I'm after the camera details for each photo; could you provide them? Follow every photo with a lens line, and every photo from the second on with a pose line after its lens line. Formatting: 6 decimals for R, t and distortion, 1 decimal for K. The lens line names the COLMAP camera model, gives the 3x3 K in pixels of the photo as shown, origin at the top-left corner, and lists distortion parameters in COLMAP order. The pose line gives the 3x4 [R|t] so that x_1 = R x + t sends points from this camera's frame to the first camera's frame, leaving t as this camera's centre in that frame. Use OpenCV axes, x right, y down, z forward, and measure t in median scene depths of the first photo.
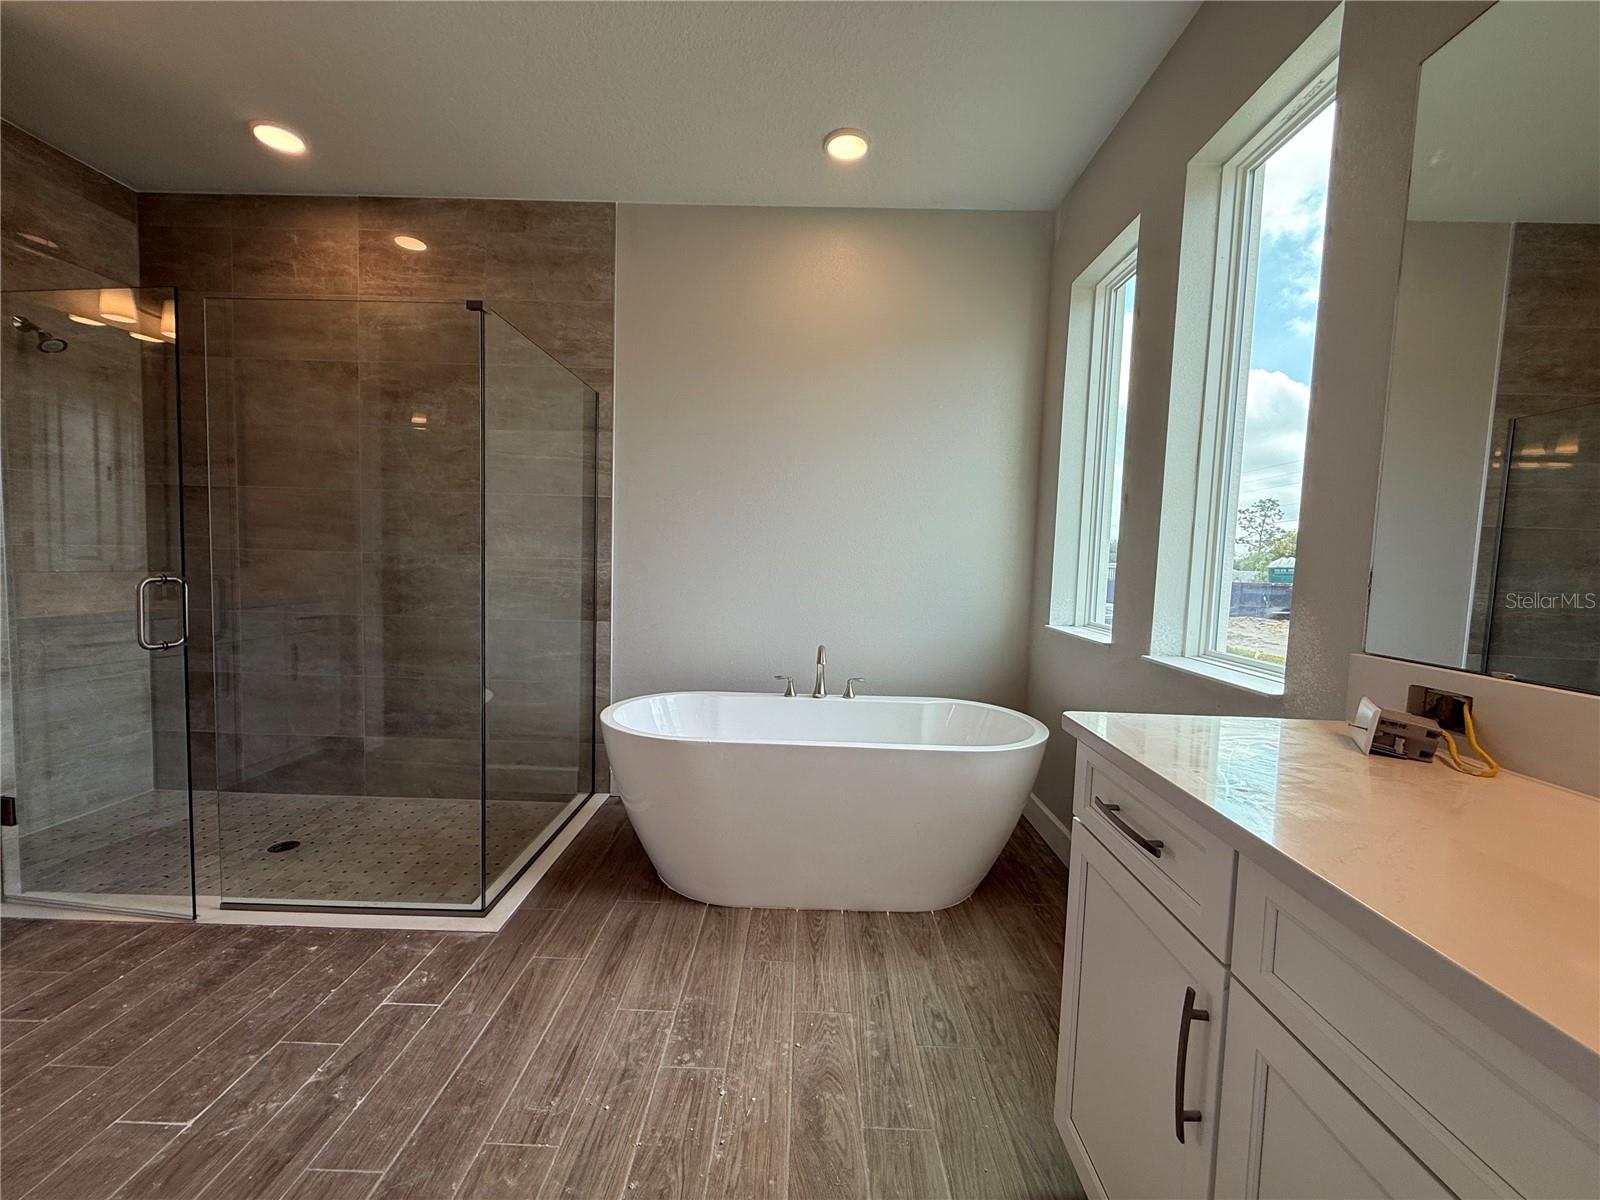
lens RADIAL K [[635.9, 0, 796.7], [0, 635.9, 599.0], [0, 0, 1]] dist [0.000744, 0.000140]
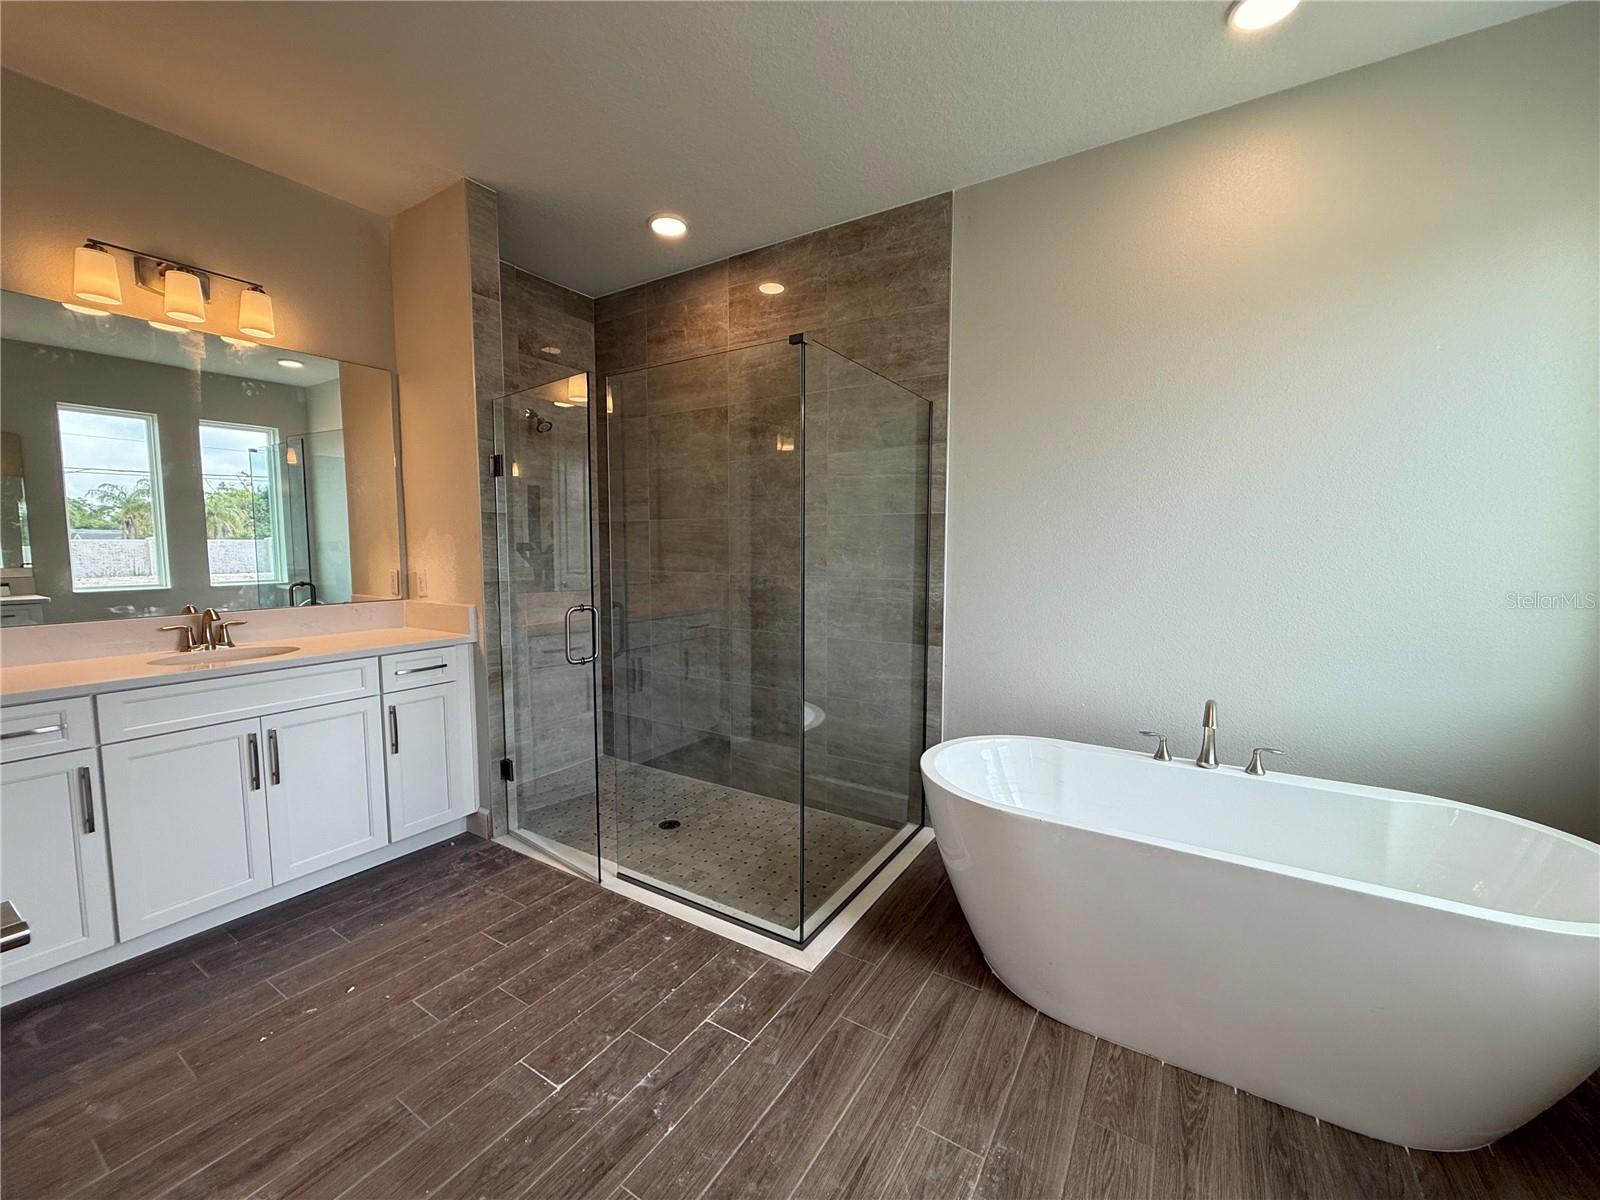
lens RADIAL K [[635.9, 0, 801.1], [0, 635.9, 597.1], [0, 0, 1]] dist [0.000744, 0.000140]
pose [[0.854162, 0.015371, -0.519780, 0.014478], [-0.011511, 0.999877, 0.010652, -0.050925], [0.519880, -0.003115, 0.854234, 0.113394]]
